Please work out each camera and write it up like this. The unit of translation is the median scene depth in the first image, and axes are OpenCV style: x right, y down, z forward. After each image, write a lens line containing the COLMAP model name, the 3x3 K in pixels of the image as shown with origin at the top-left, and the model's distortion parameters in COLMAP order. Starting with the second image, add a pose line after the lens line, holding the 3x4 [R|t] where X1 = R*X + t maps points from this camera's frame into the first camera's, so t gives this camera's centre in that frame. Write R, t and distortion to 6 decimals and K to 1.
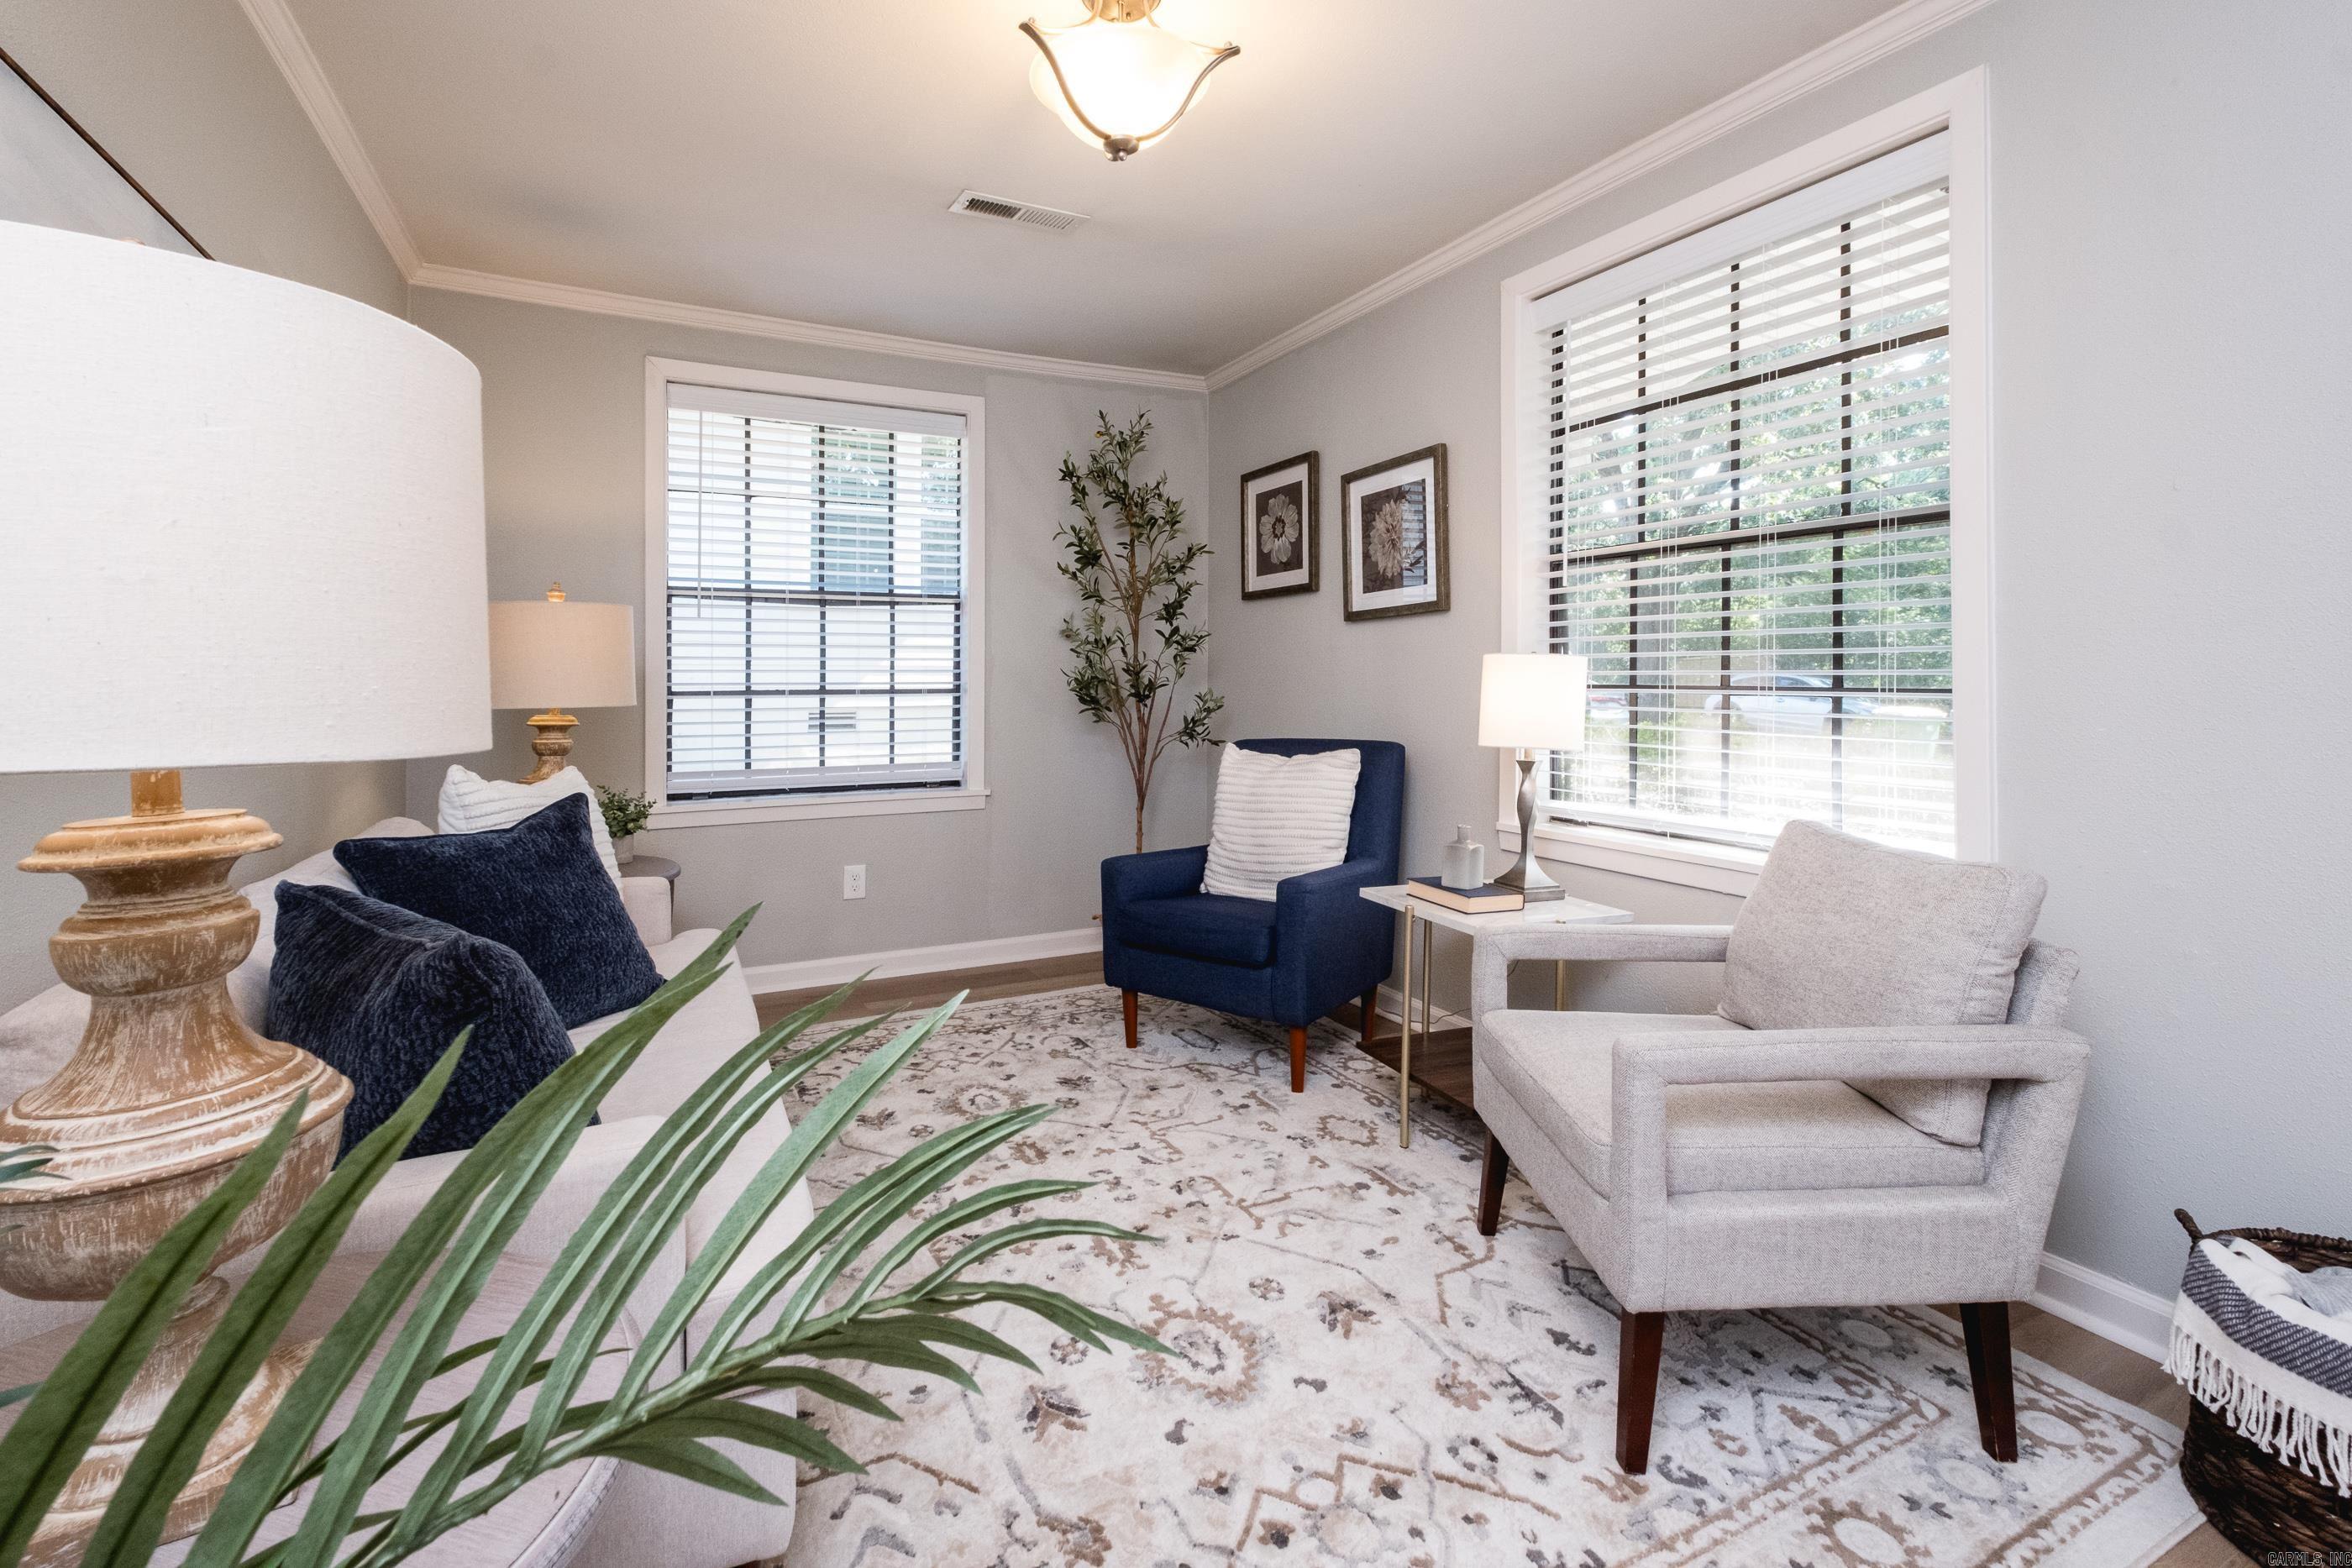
lens RADIAL K [[1073.3, 0, 1174.3], [0, 1073.3, 676.3], [0, 0, 1]] dist [-0.000495, -0.000419]
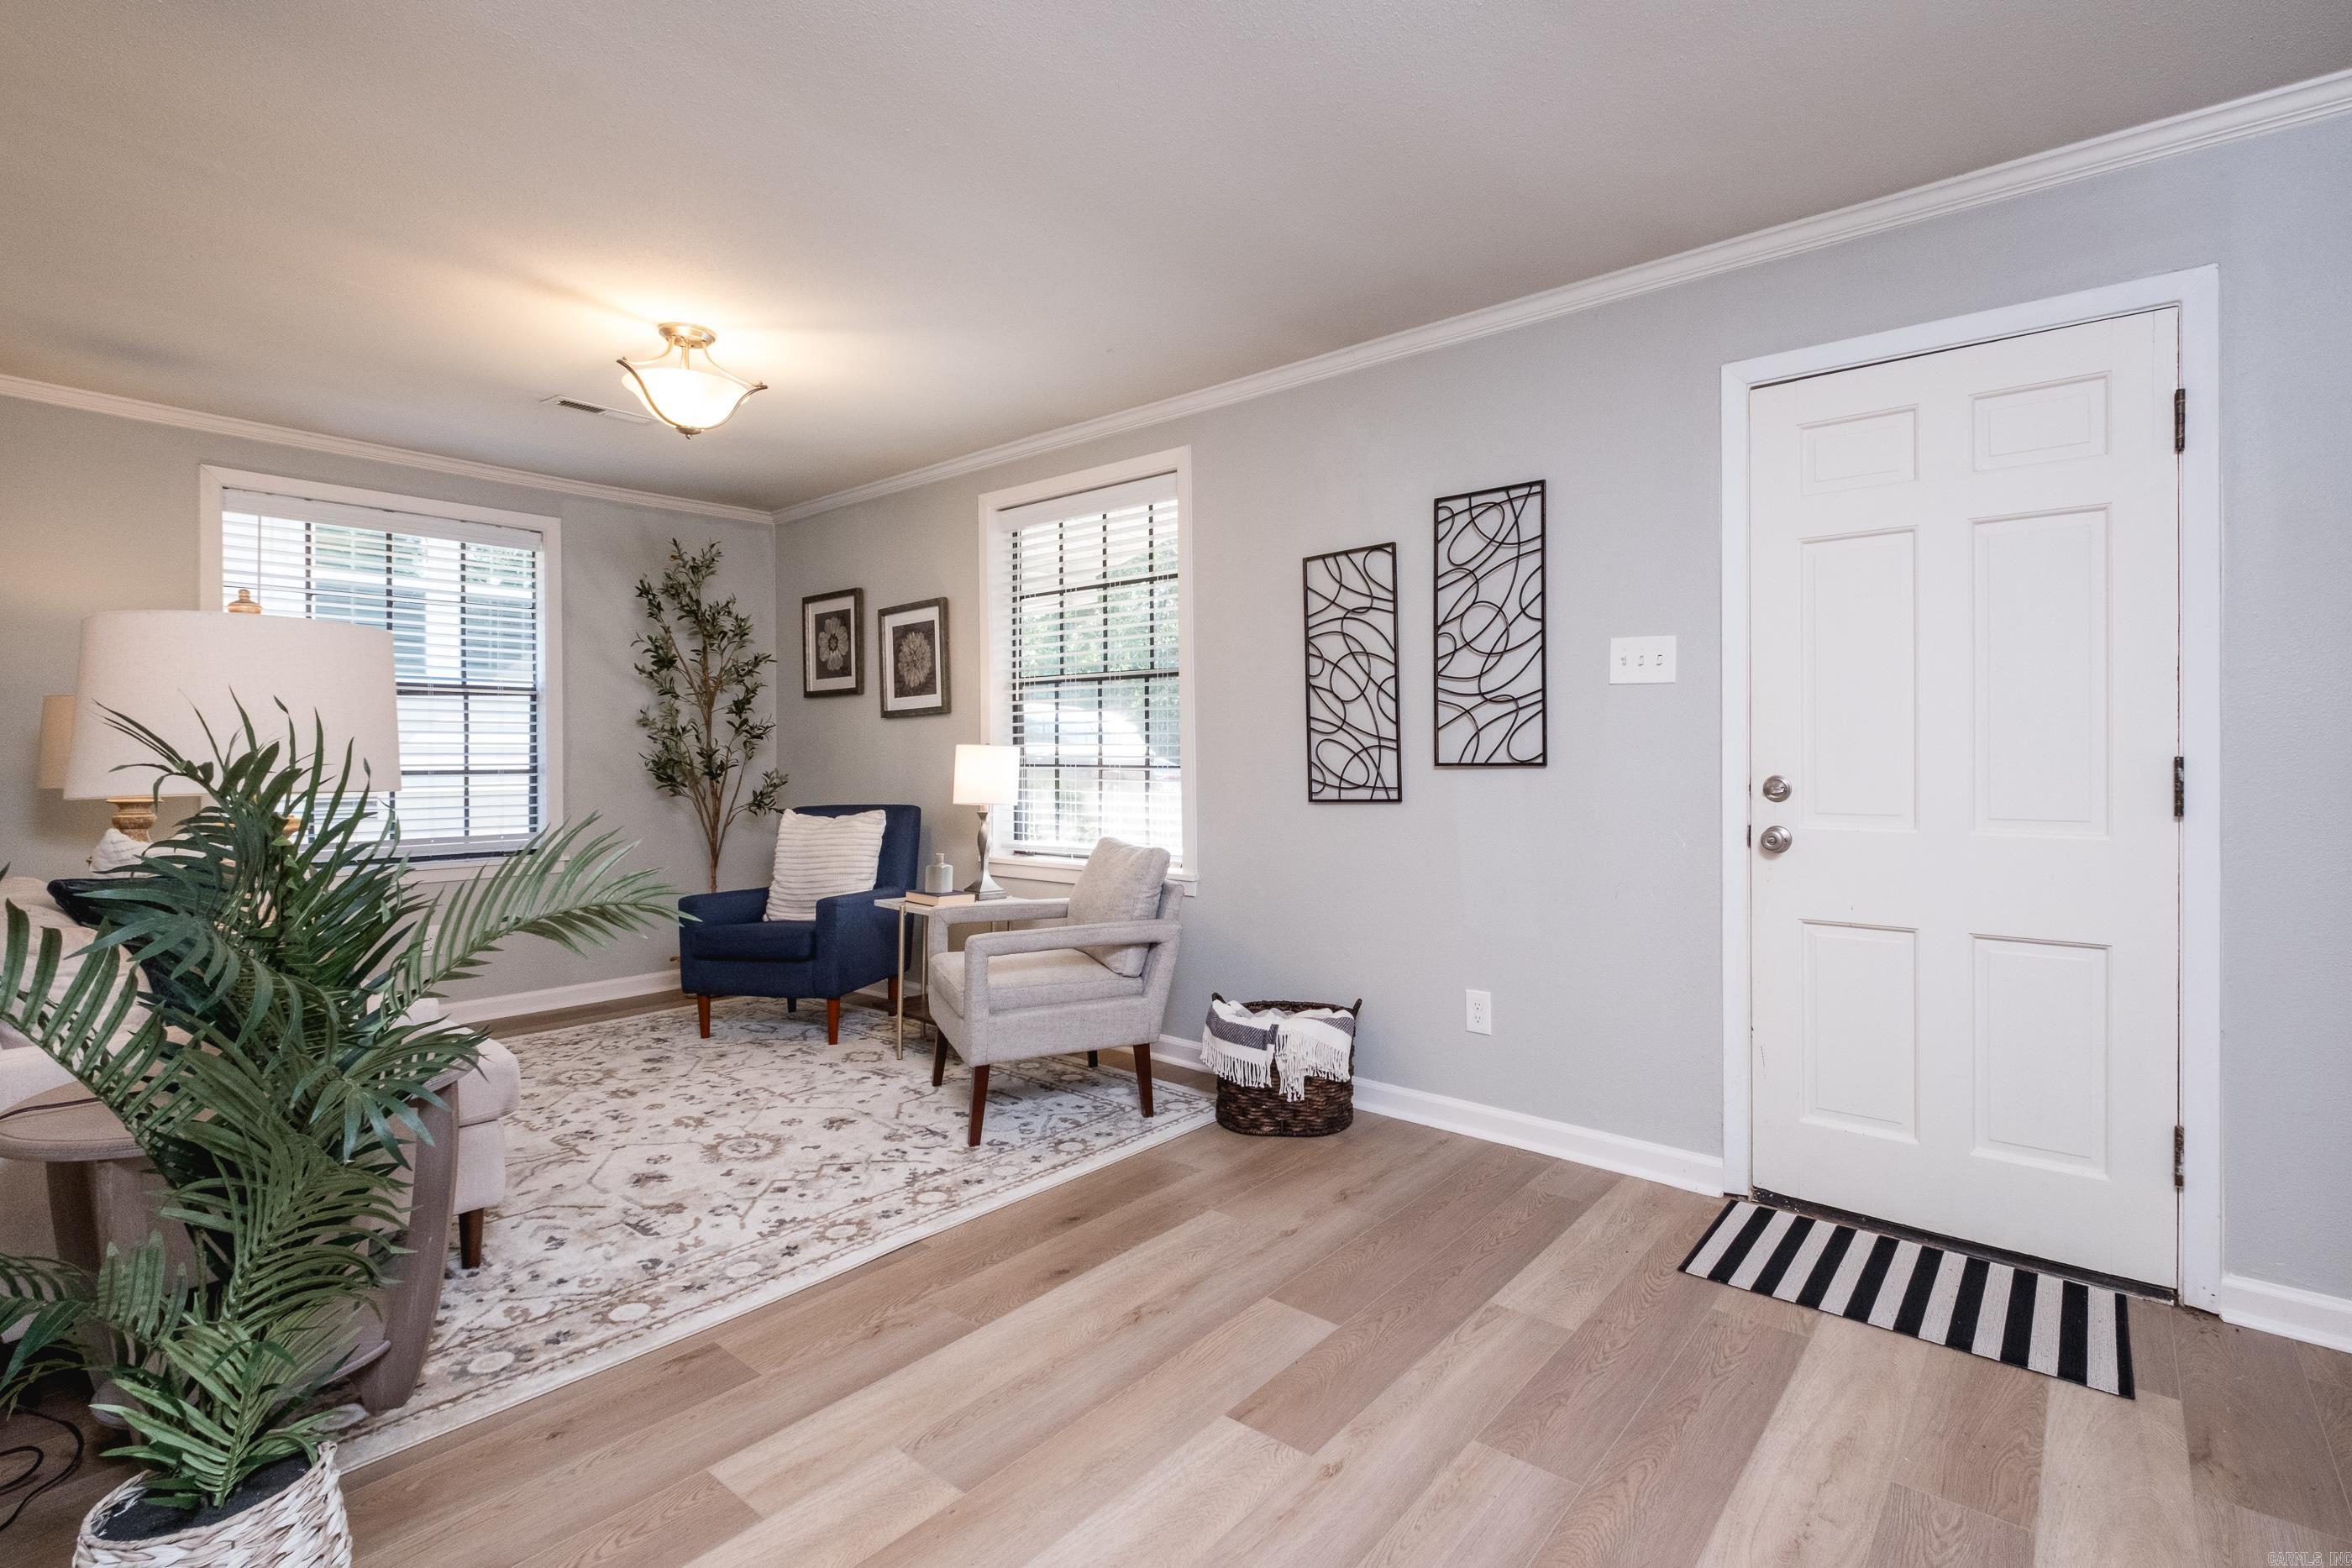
lens RADIAL K [[1035.3, 0, 1238.0], [0, 1035.3, 773.1], [0, 0, 1]] dist [0.015797, -0.014545]
pose [[0.909677, -0.006553, 0.415264, 0.025729], [0.000026, 0.999876, 0.015721, -0.002468], [-0.415316, -0.014290, 0.909565, -0.401721]]
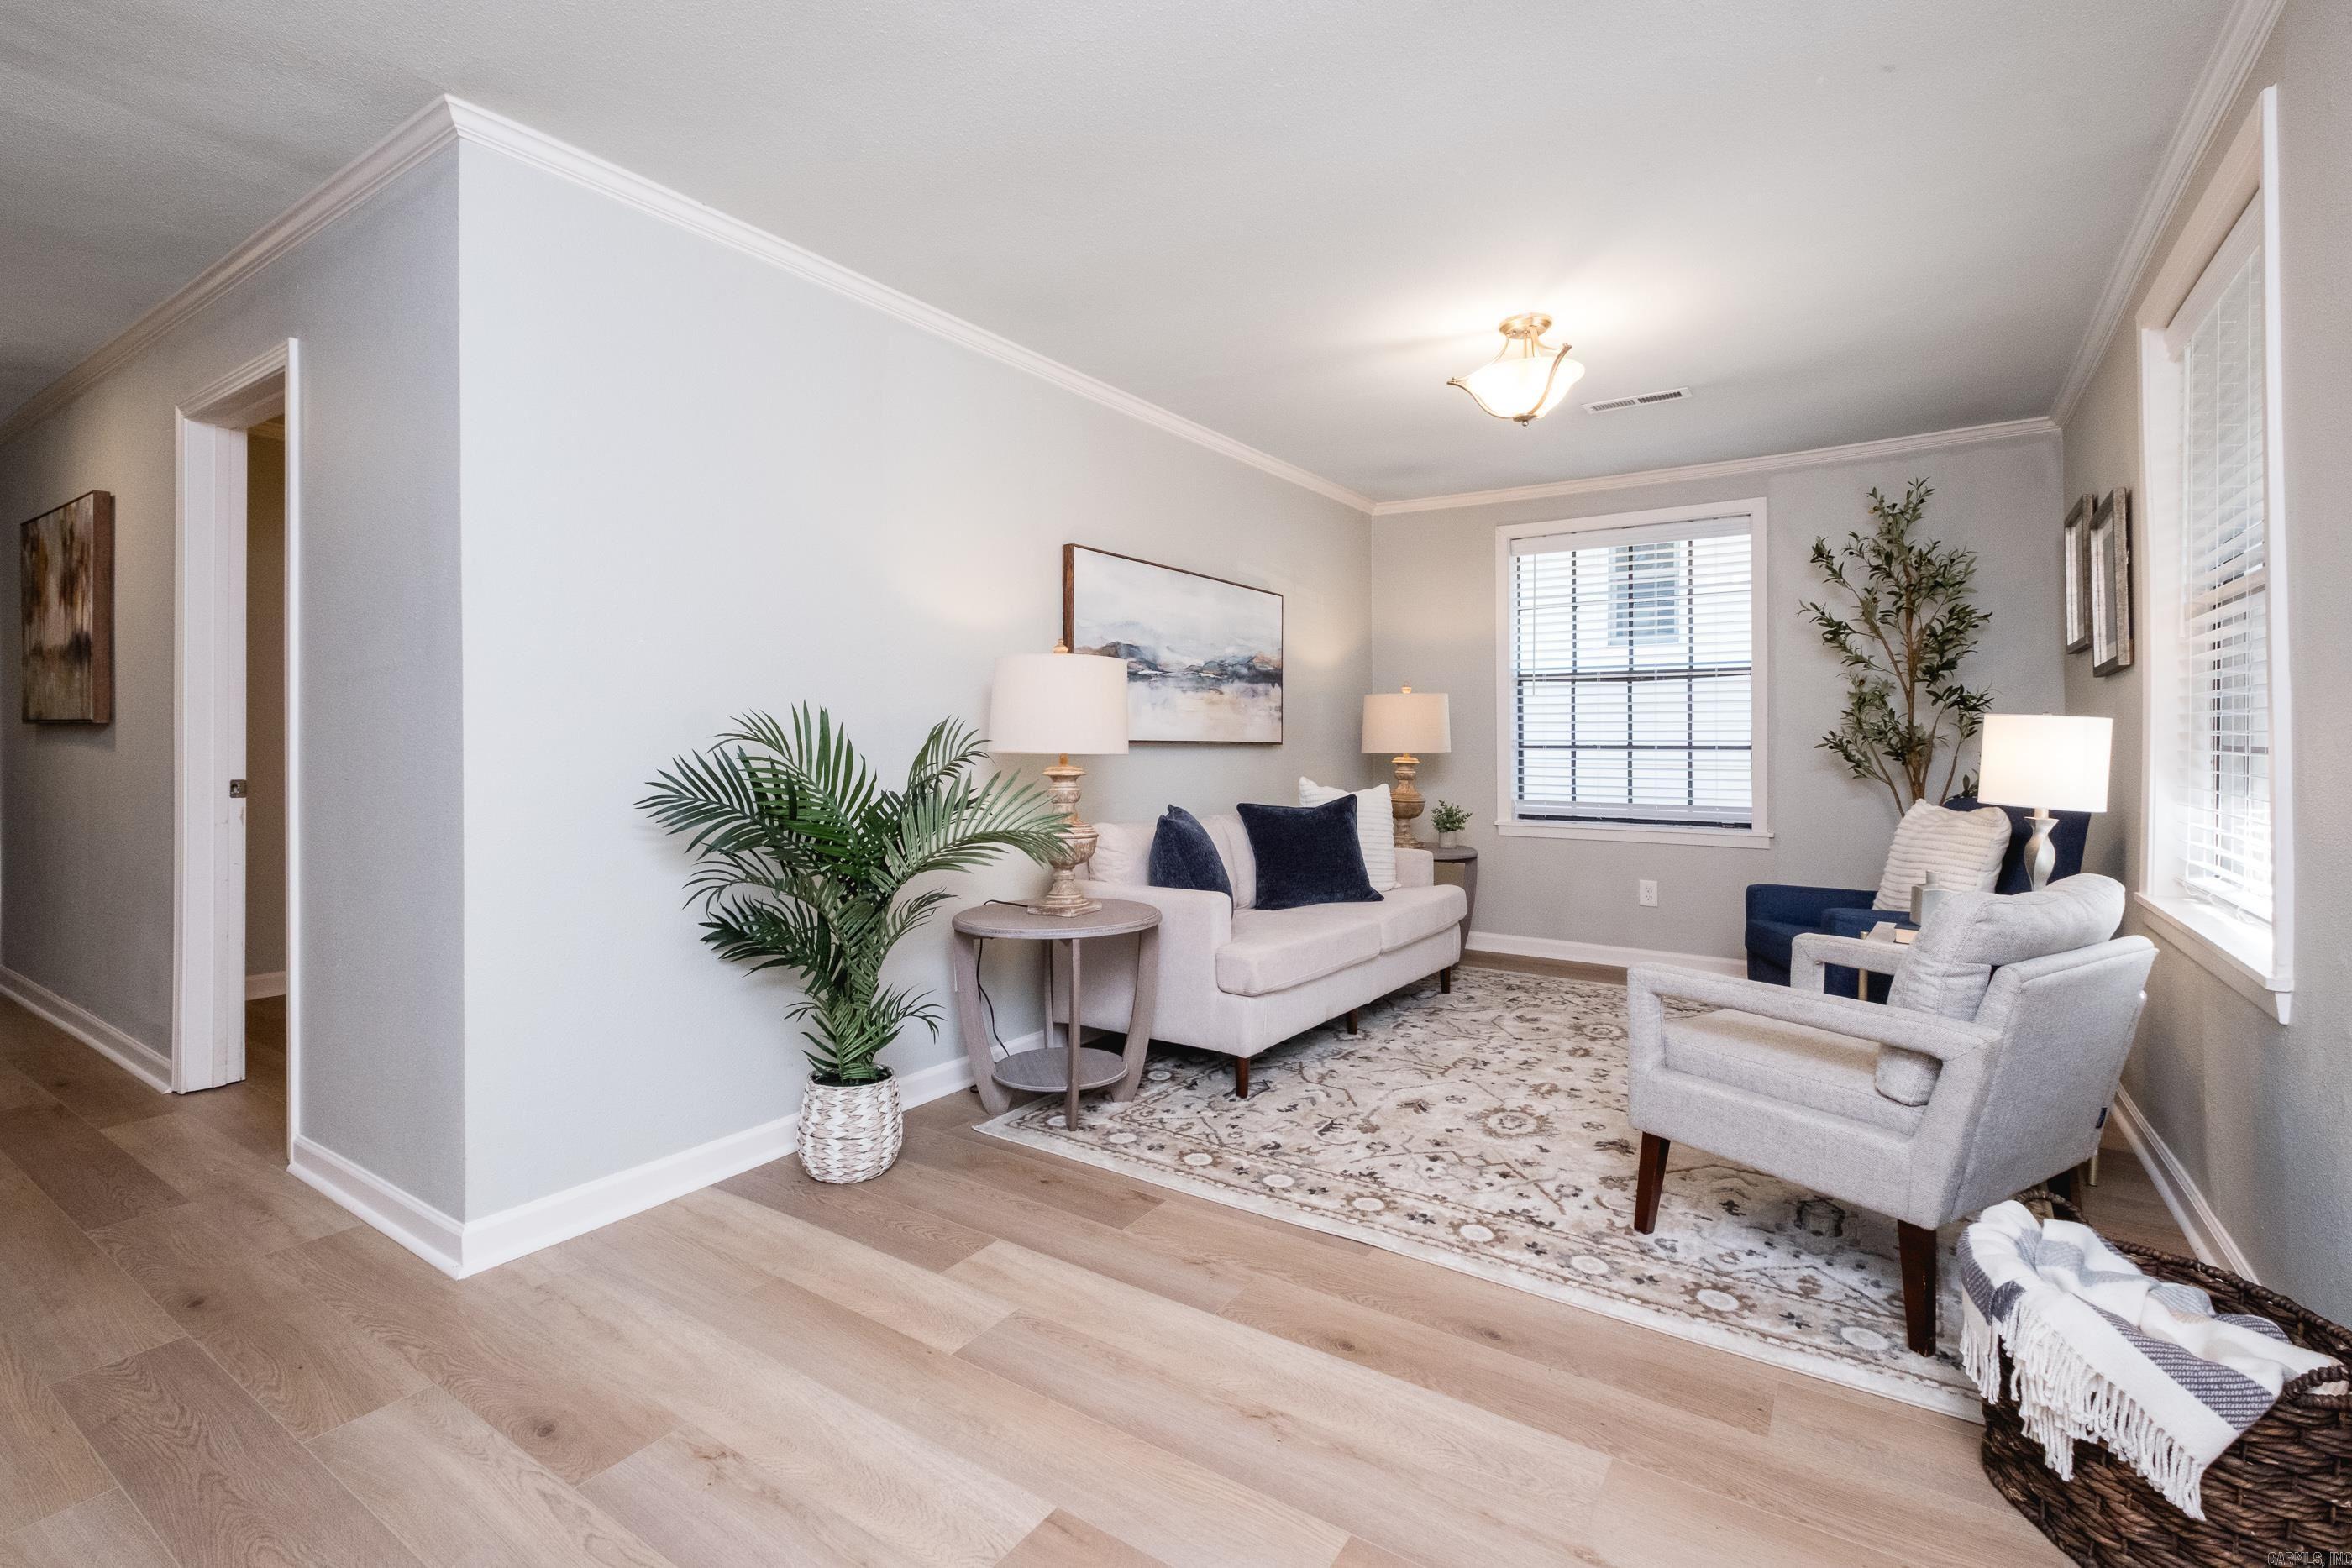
lens RADIAL K [[1023.2, 0, 1182.5], [0, 1023.2, 747.9], [0, 0, 1]] dist [0.000071, -0.004186]
pose [[0.519132, 0.010976, -0.854624, 0.542656], [-0.000546, 0.999922, 0.012511, 0.000070], [0.854694, -0.006028, 0.519097, -0.148284]]
